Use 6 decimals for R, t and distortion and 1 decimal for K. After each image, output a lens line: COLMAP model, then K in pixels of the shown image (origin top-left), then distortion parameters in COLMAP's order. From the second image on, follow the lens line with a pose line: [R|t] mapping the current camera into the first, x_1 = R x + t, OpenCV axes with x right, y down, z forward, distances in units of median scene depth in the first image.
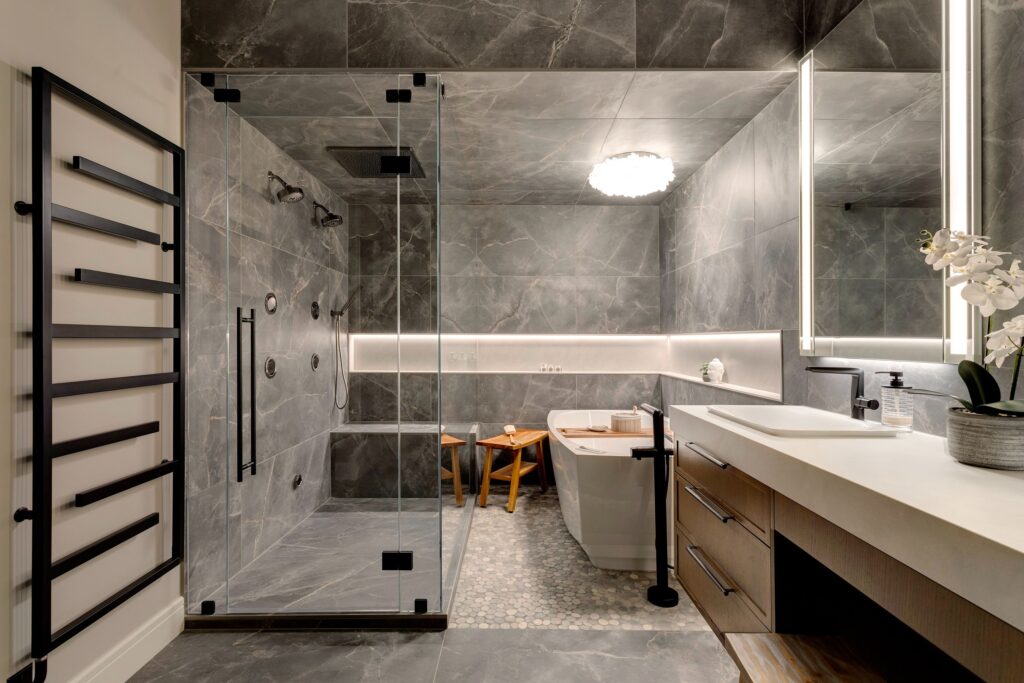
lens RADIAL K [[498.5, 0, 511.5], [0, 498.5, 333.1], [0, 0, 1]] dist [0.001614, 0.001721]
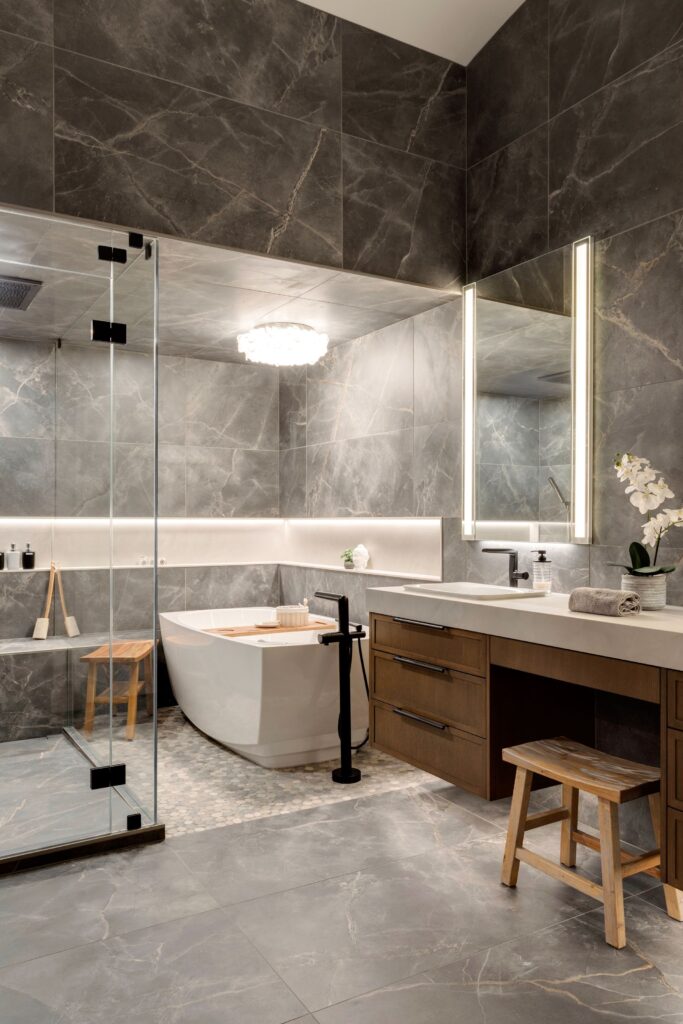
lens RADIAL K [[776.1, 0, 342.1], [0, 776.1, 517.4], [0, 0, 1]] dist [-0.010529, 0.010471]
pose [[0.855718, 0.000047, 0.517442, -0.570109], [-0.005480, 0.999945, 0.008972, -0.020620], [-0.517413, -0.010513, 0.855671, -0.384071]]
